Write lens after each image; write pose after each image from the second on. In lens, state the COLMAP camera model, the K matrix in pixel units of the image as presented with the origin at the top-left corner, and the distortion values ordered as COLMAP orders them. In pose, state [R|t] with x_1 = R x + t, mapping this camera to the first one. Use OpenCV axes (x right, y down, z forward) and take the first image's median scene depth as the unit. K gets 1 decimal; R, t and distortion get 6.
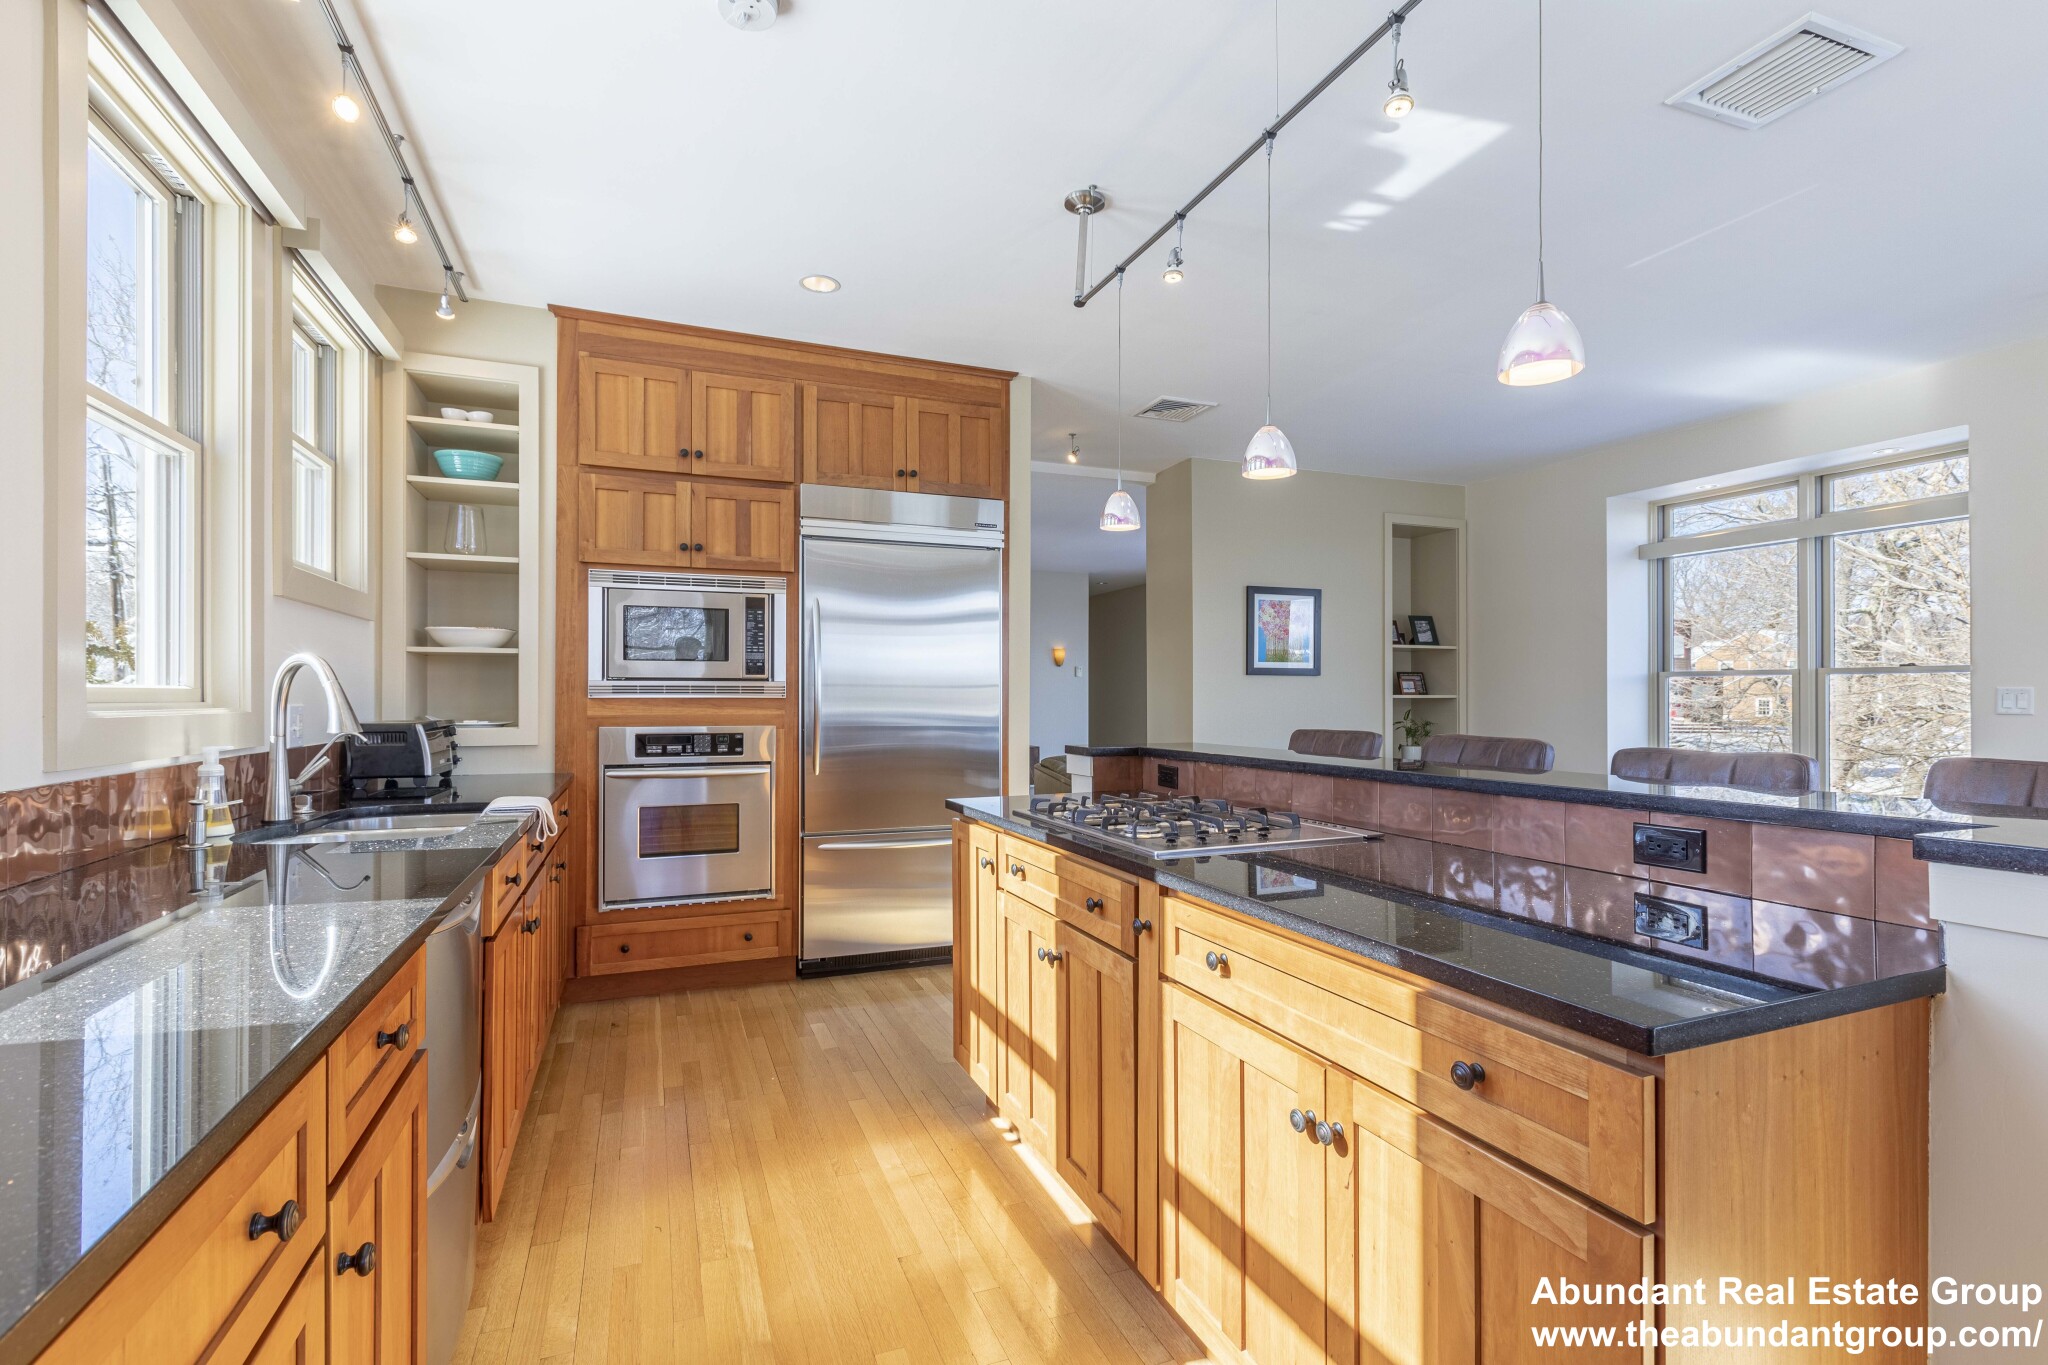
lens RADIAL K [[933.1, 0, 1016.4], [0, 933.1, 687.9], [0, 0, 1]] dist [0.001120, 0.001130]
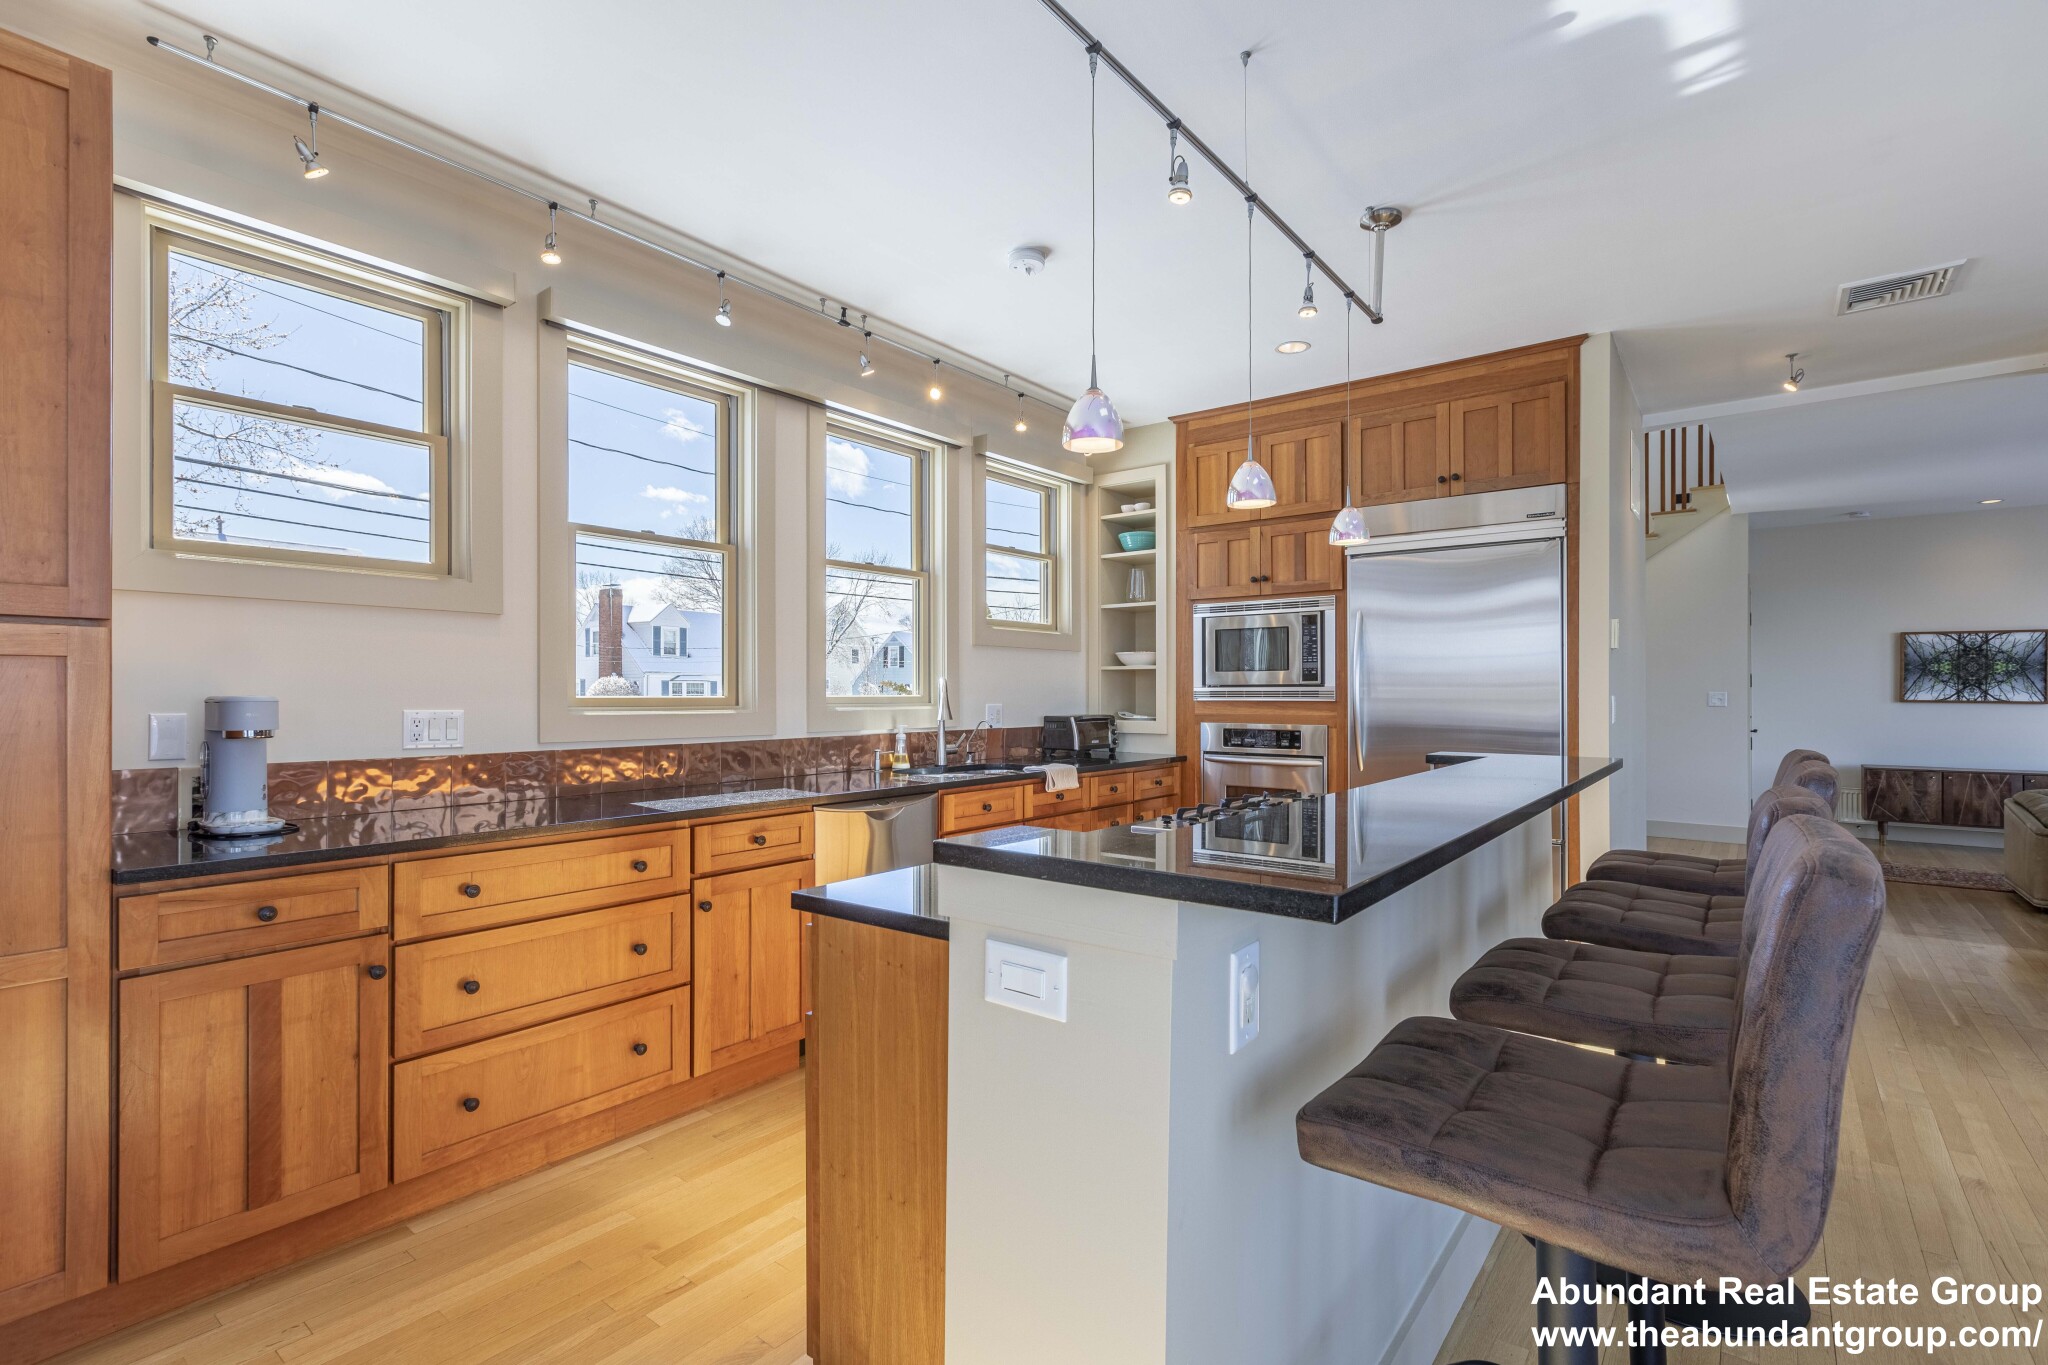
lens RADIAL K [[933.1, 0, 1030.2], [0, 933.1, 687.8], [0, 0, 1]] dist [0.001120, 0.001130]
pose [[0.509253, -0.006351, -0.860594, 0.562226], [0.008563, 0.999961, -0.002313, -0.006171], [0.860574, -0.006191, 0.509287, 0.107654]]
